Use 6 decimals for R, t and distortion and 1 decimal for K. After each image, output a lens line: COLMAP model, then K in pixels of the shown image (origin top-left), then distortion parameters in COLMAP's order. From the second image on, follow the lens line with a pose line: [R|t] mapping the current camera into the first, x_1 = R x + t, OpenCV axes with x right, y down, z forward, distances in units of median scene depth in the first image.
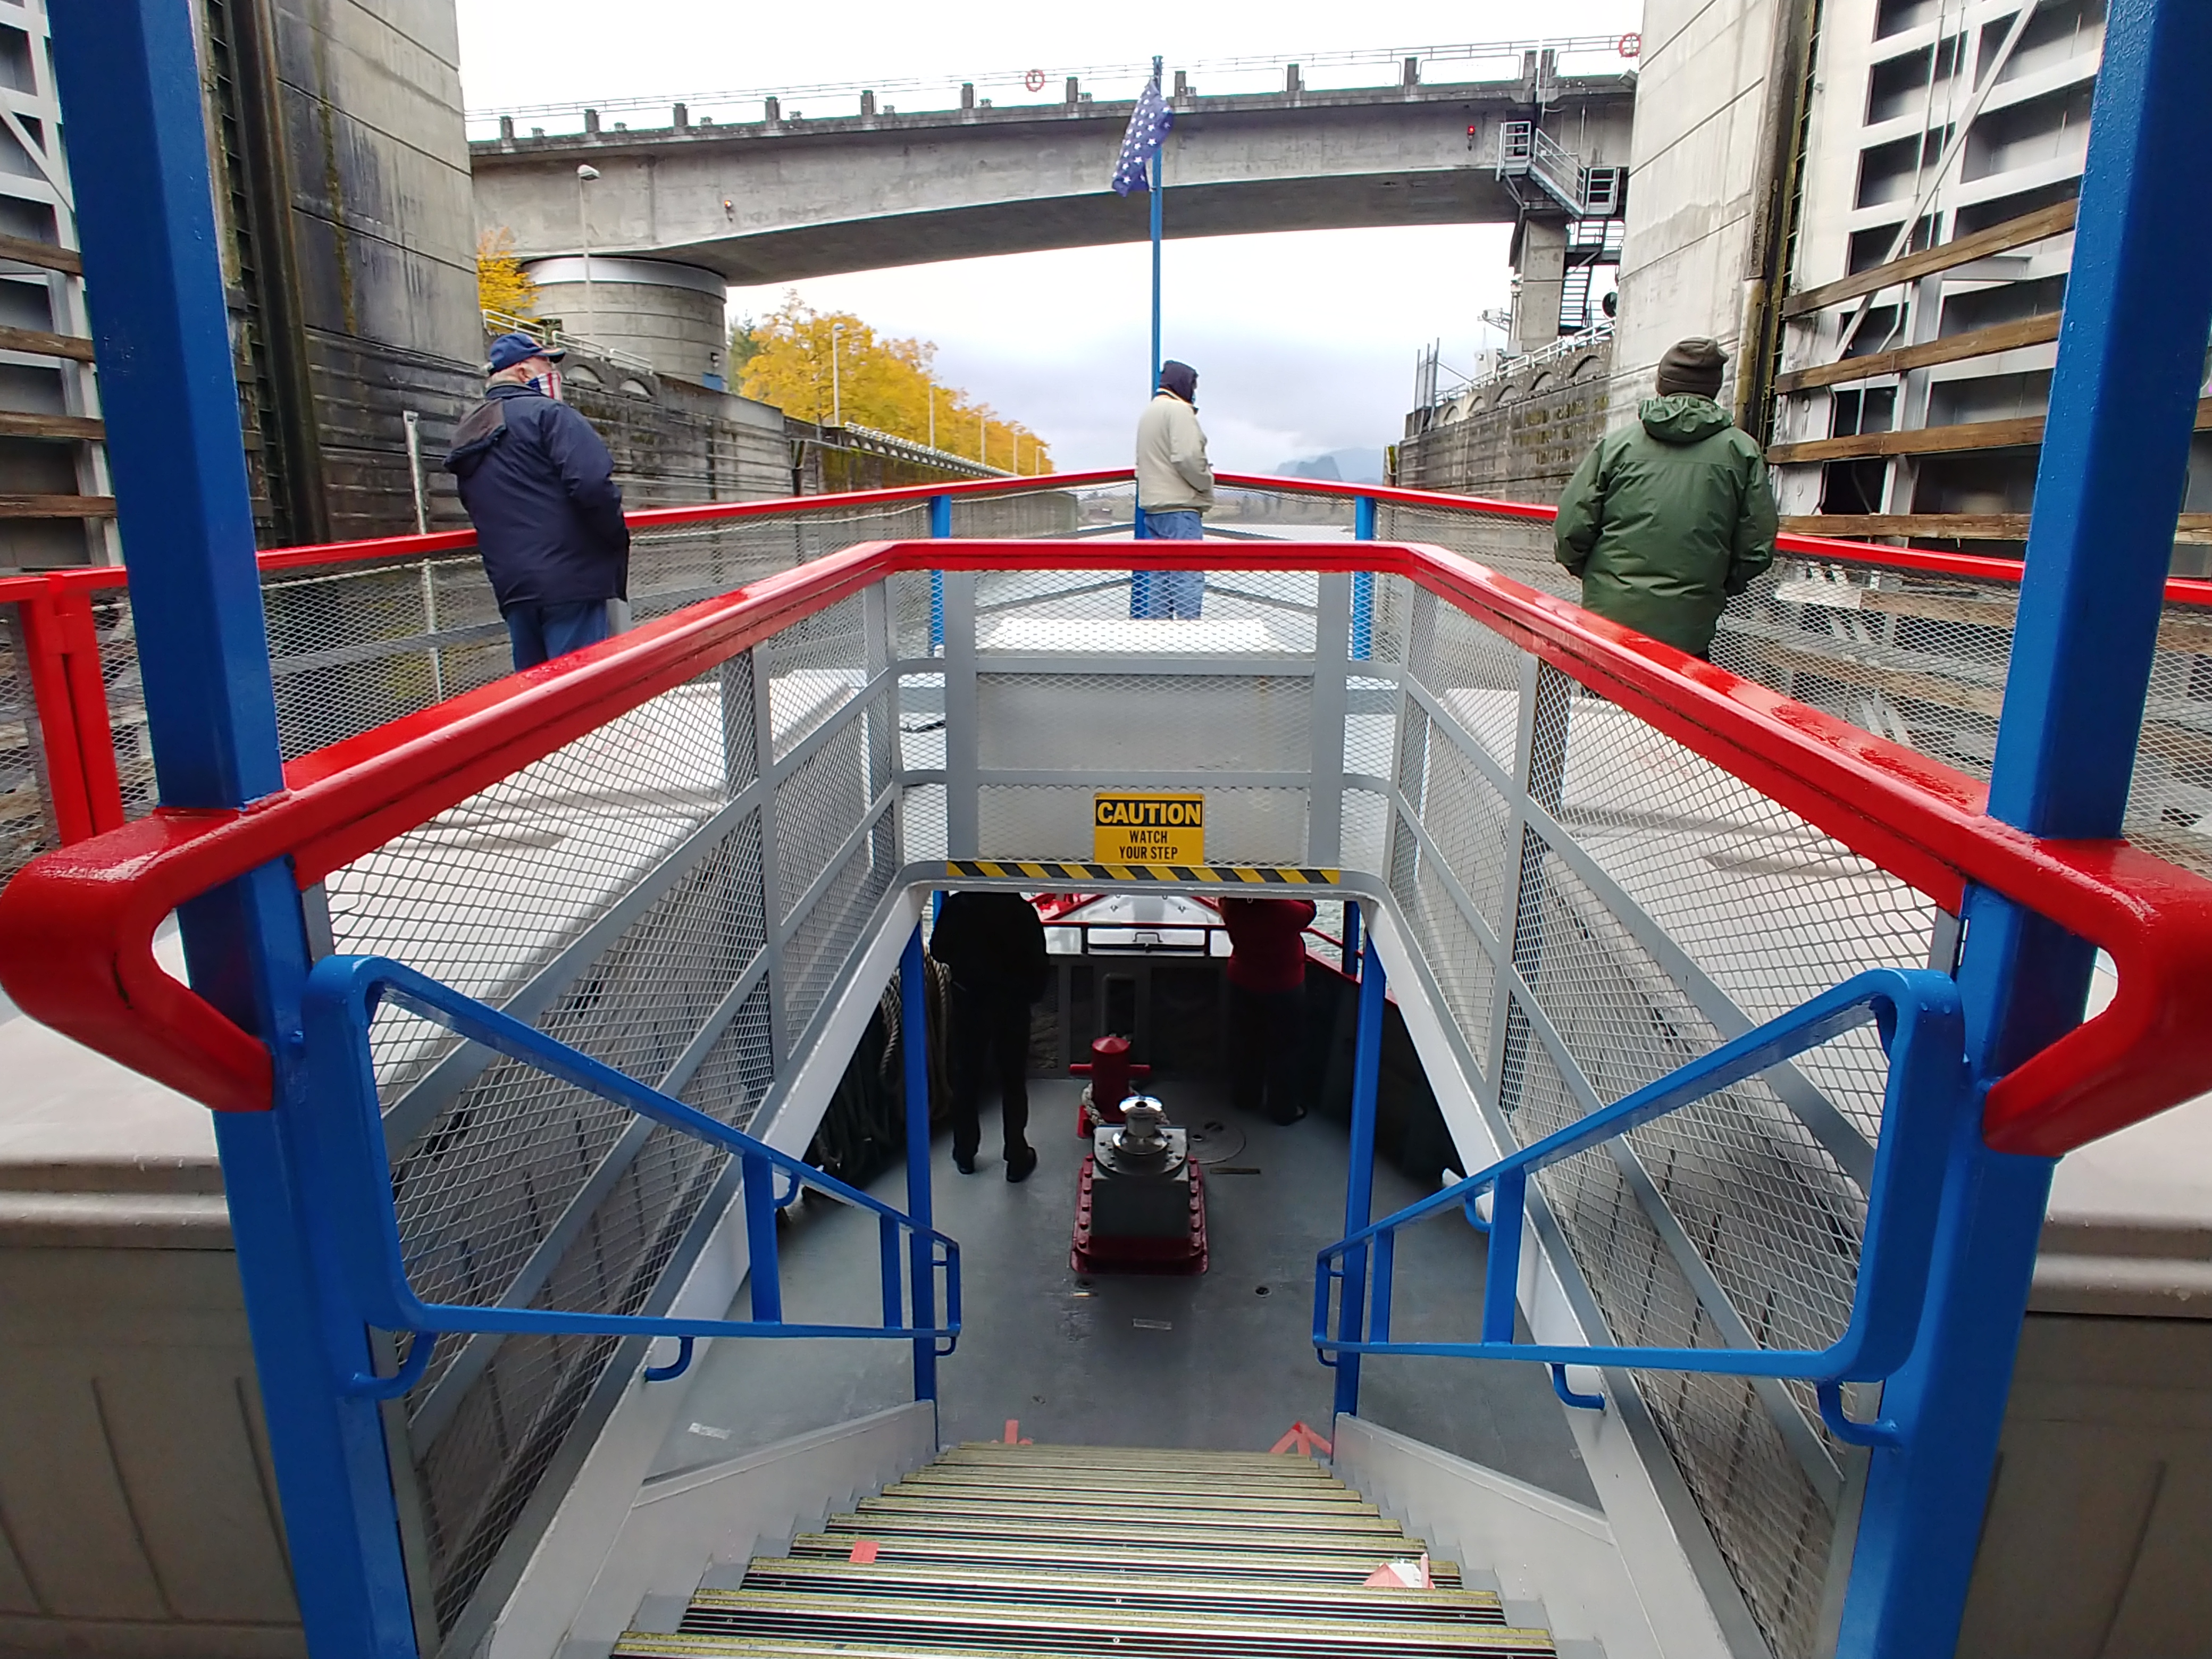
lens RADIAL K [[1305.8, 0, 1106.0], [0, 1305.8, 829.5], [0, 0, 1]] dist [-0.024001, -0.000089]
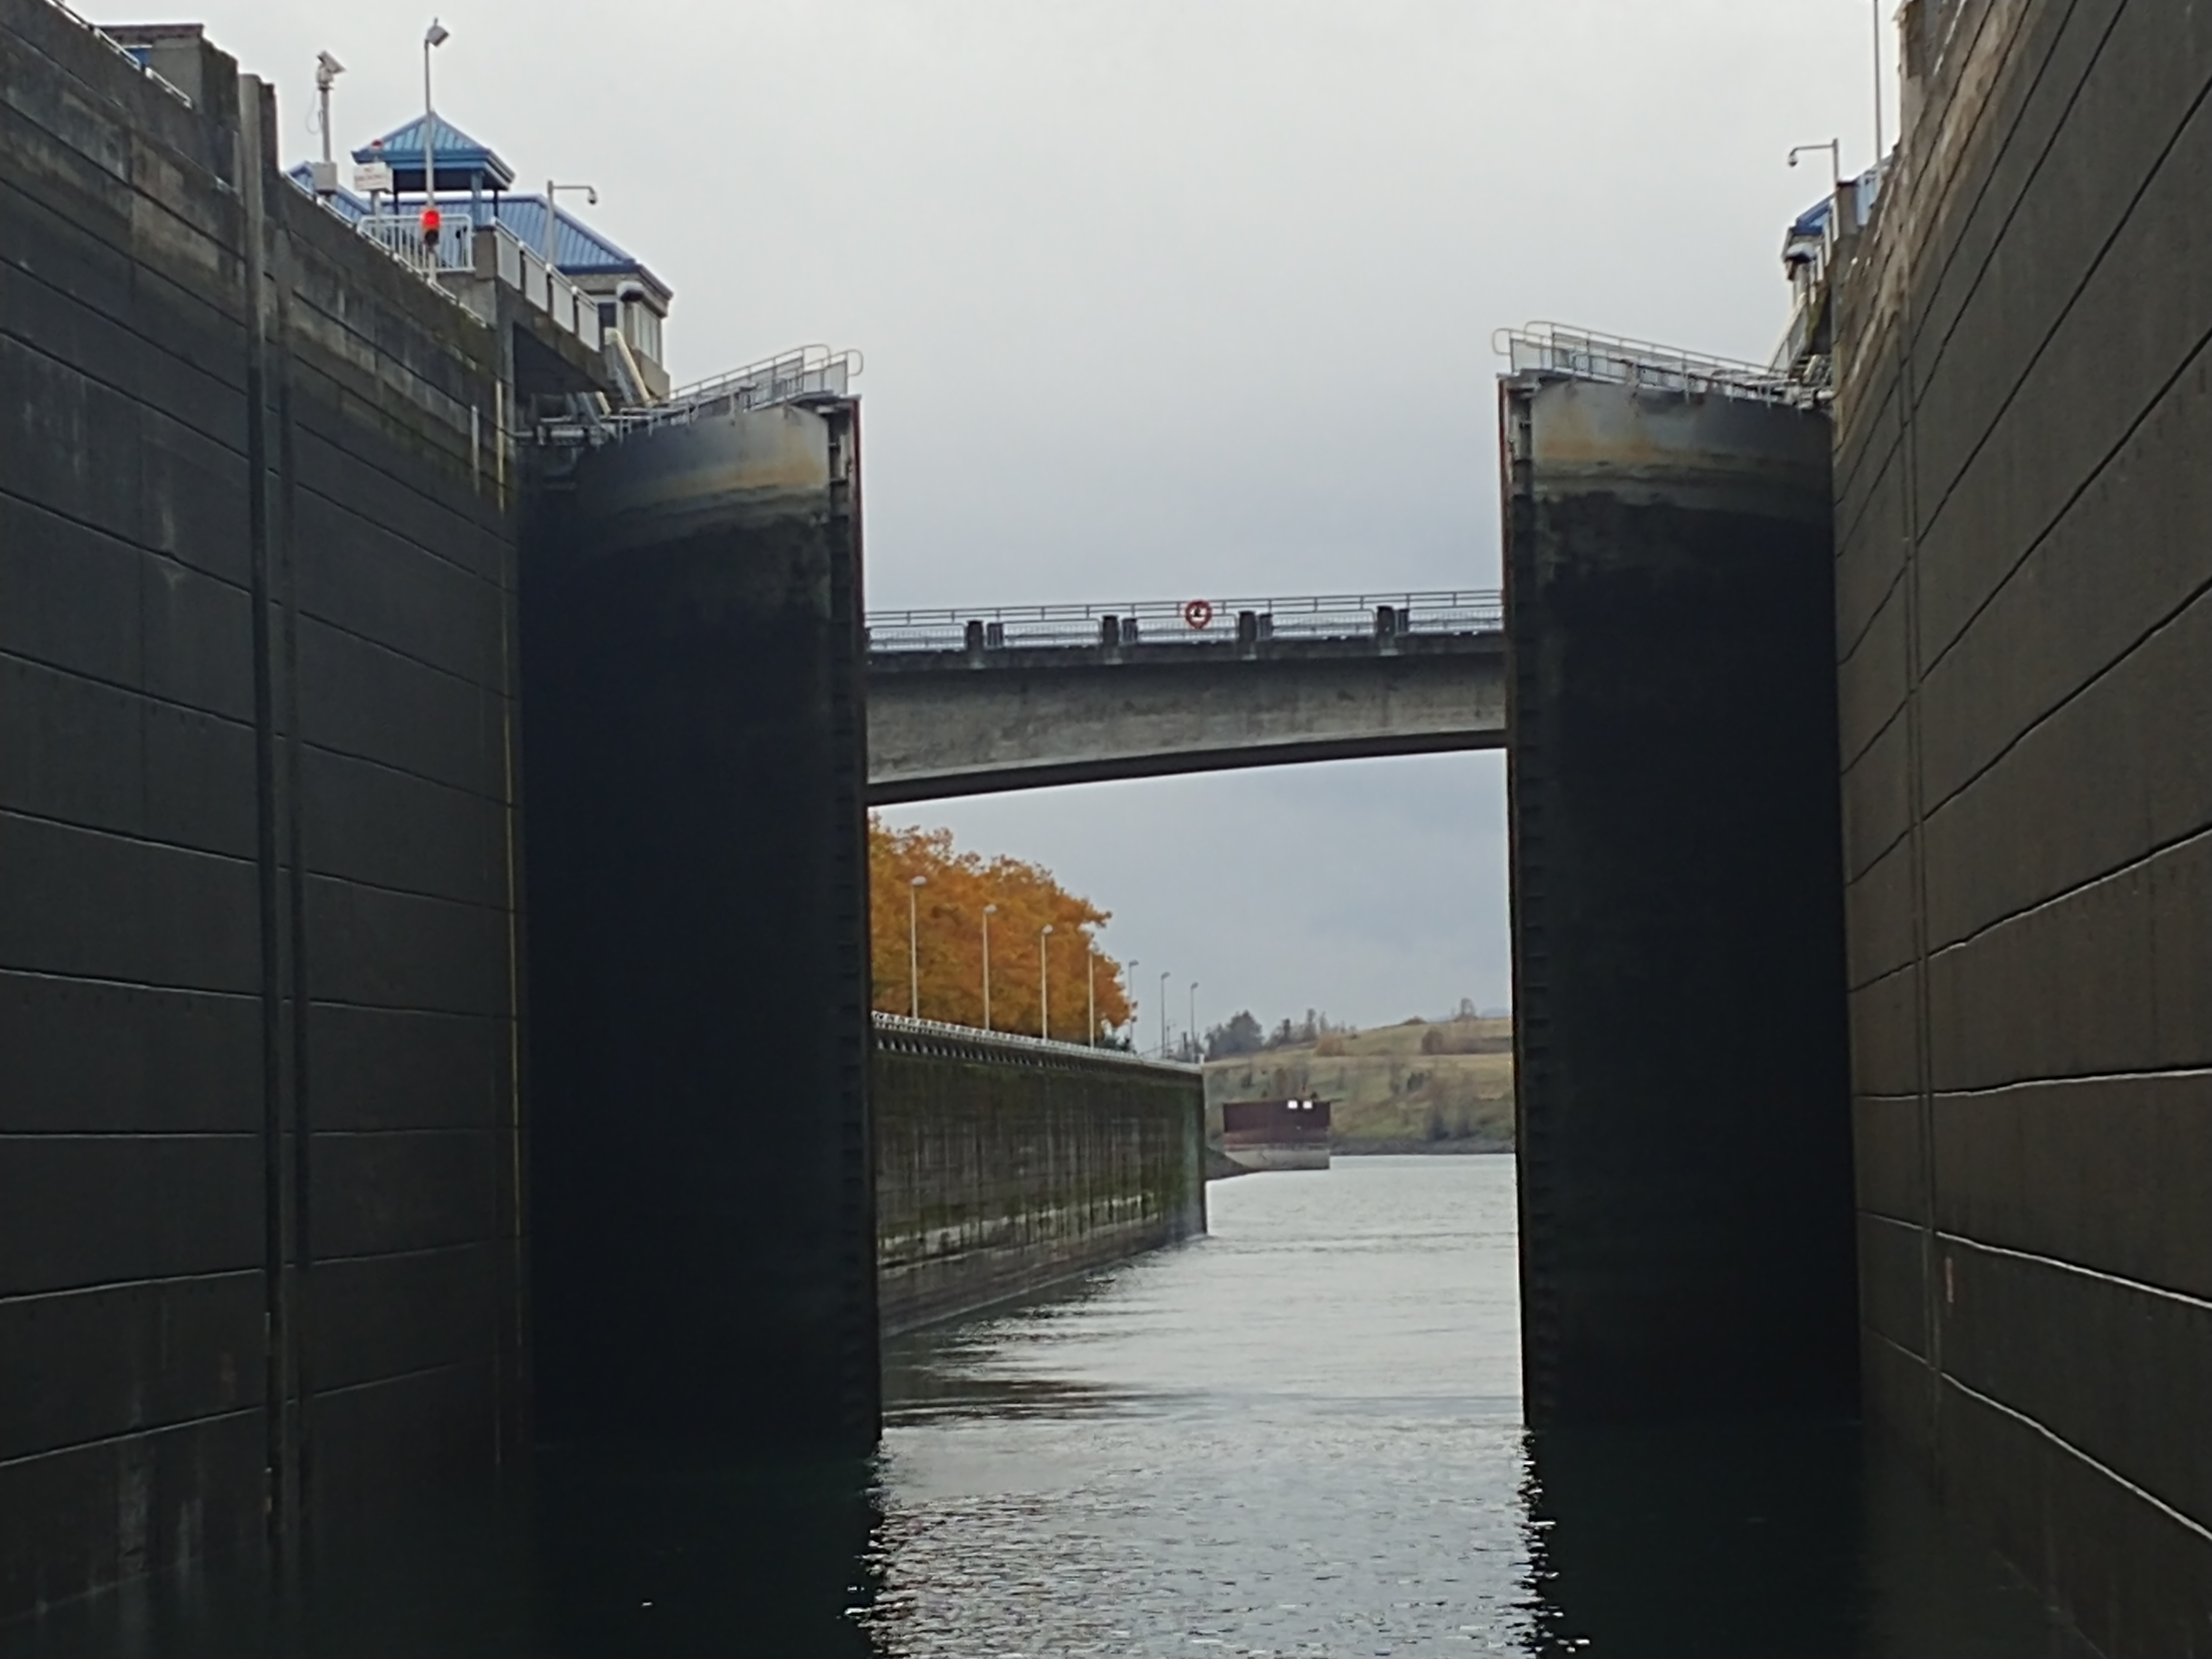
lens RADIAL K [[6629.8, 0, 1339.3], [0, 6629.8, 774.3], [0, 0, 1]] dist [-0.051303, 0.777654]
pose [[0.999384, -0.034274, 0.007489, -0.003522], [0.034987, 0.957871, -0.285060, 0.616350], [0.002597, 0.285146, 0.958480, -2.641606]]
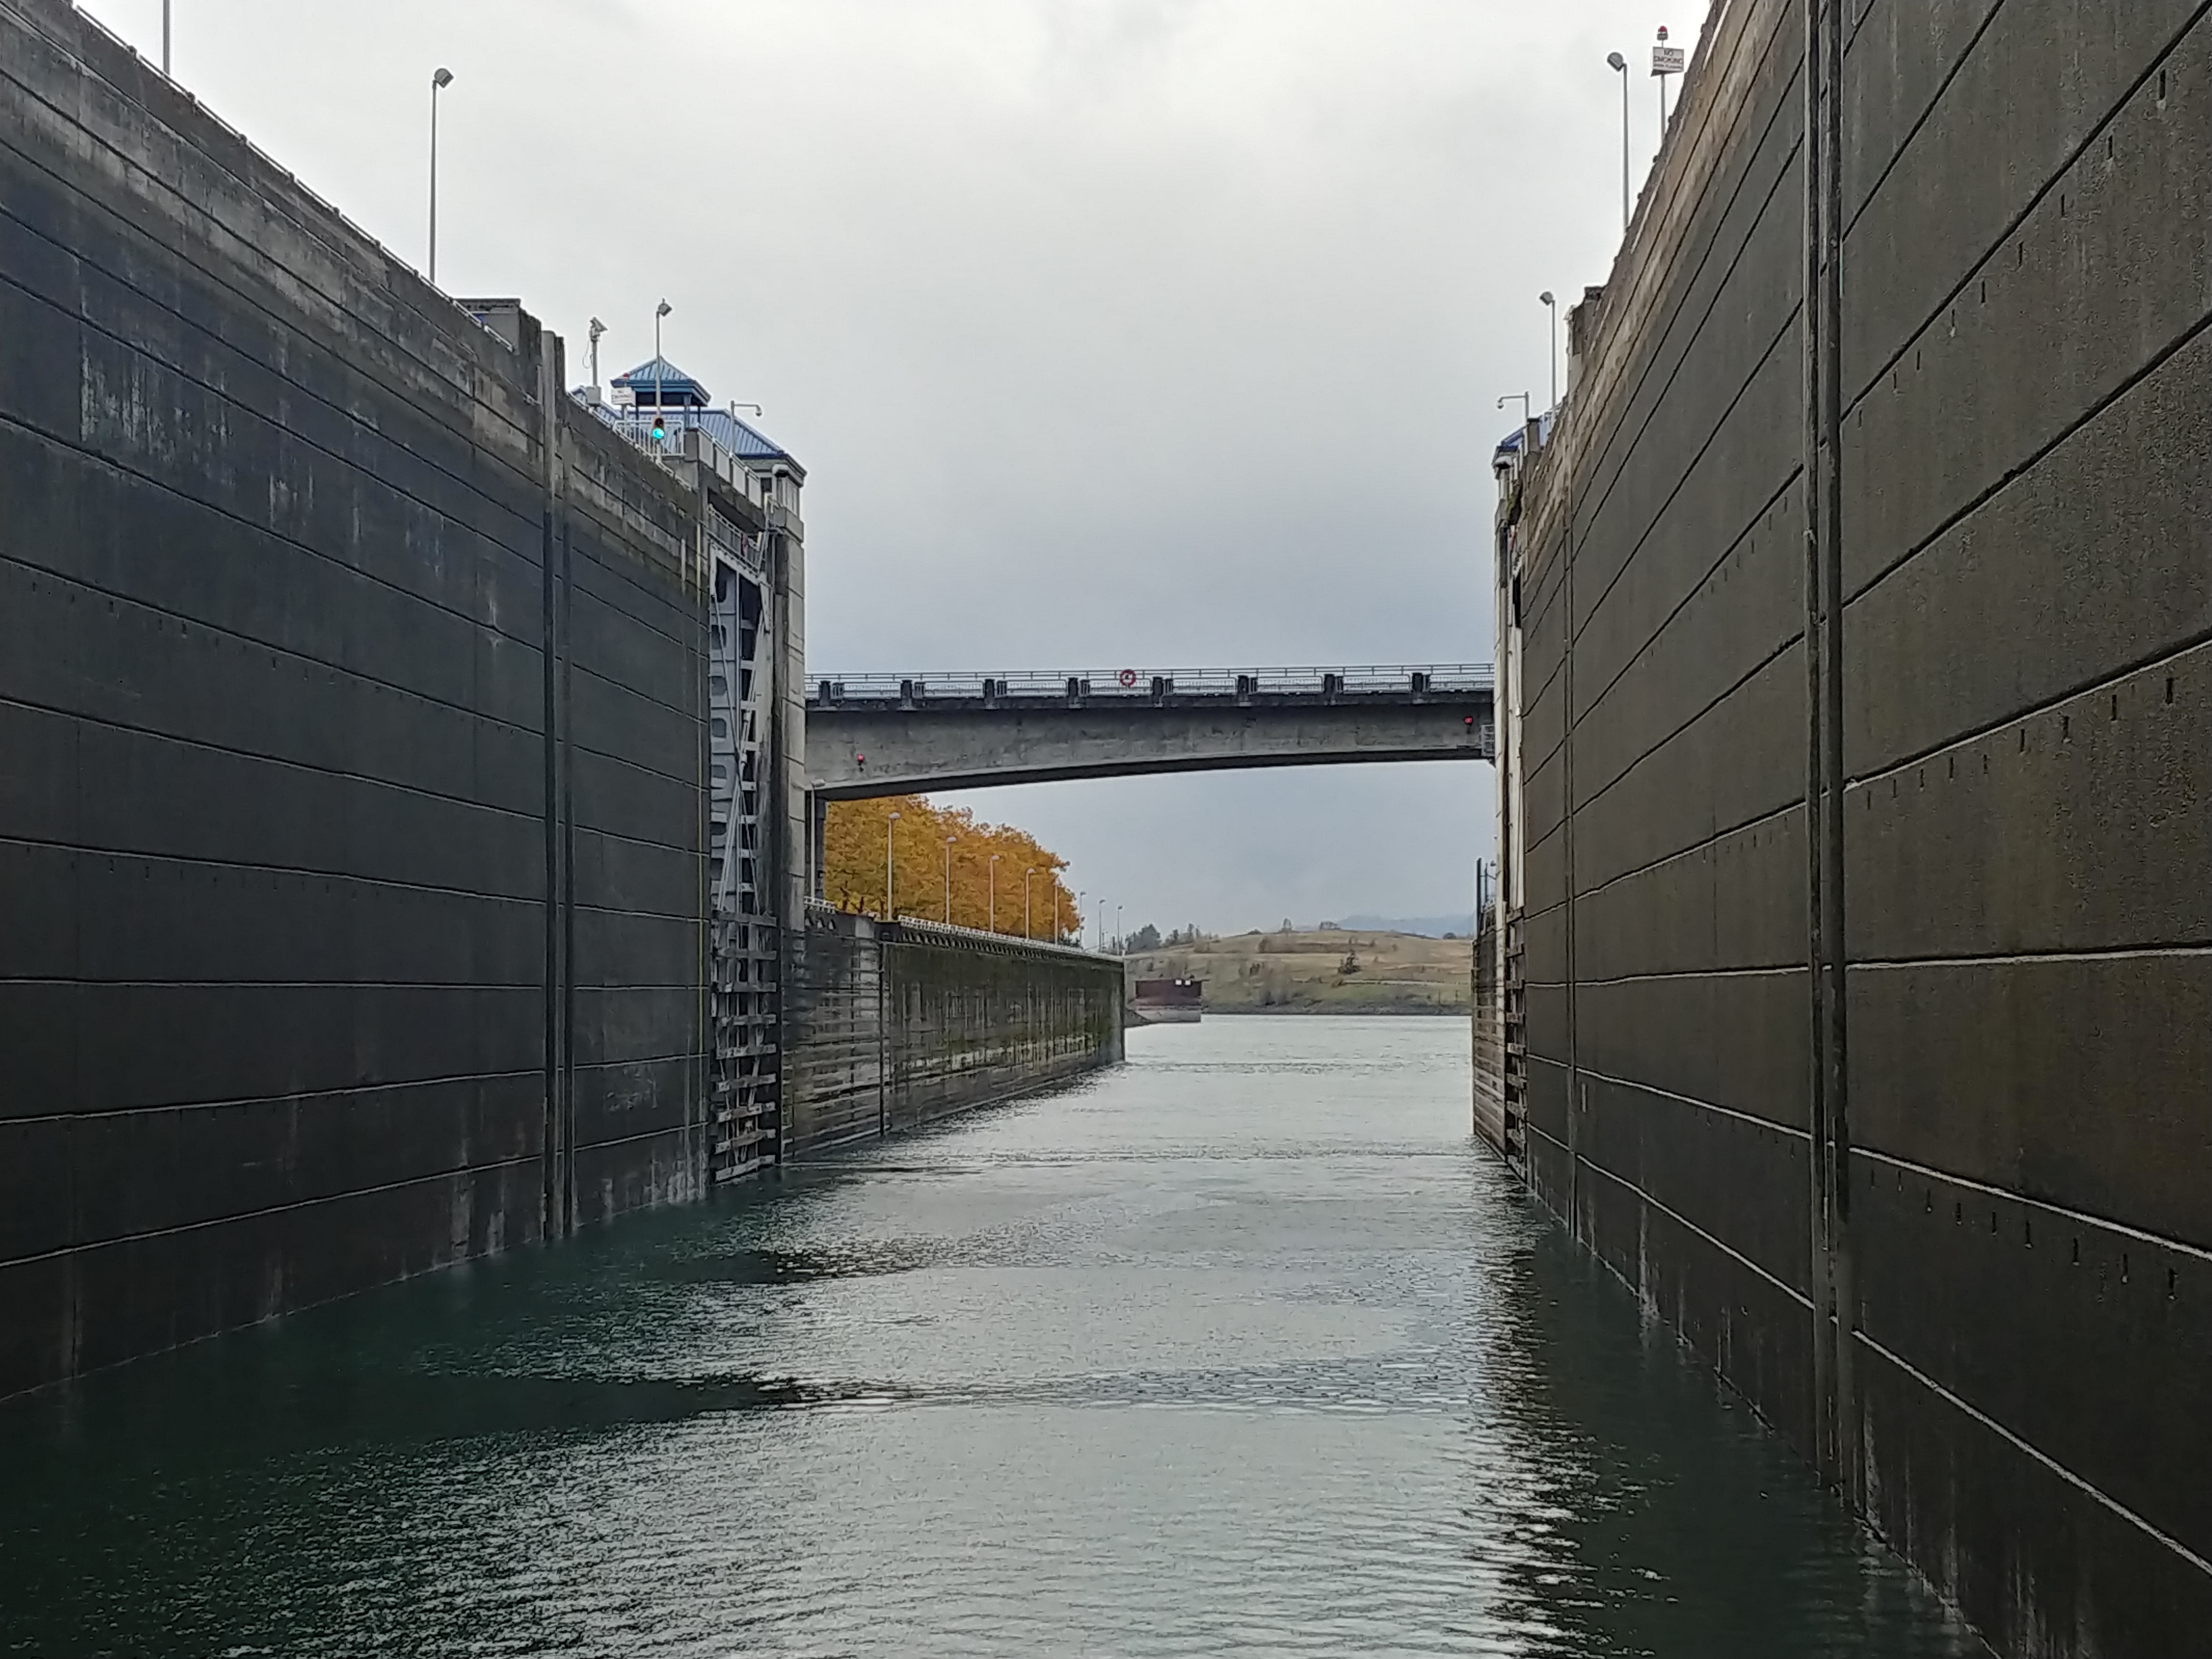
lens RADIAL K [[4048.1, 0, 1139.2], [0, 4048.1, 923.4], [0, 0, 1]] dist [-0.023178, -0.133566]
pose [[0.999890, -0.011462, -0.009456, -0.008941], [0.008730, 0.968127, -0.250306, 0.602255], [0.012023, 0.250196, 0.968121, -2.602426]]
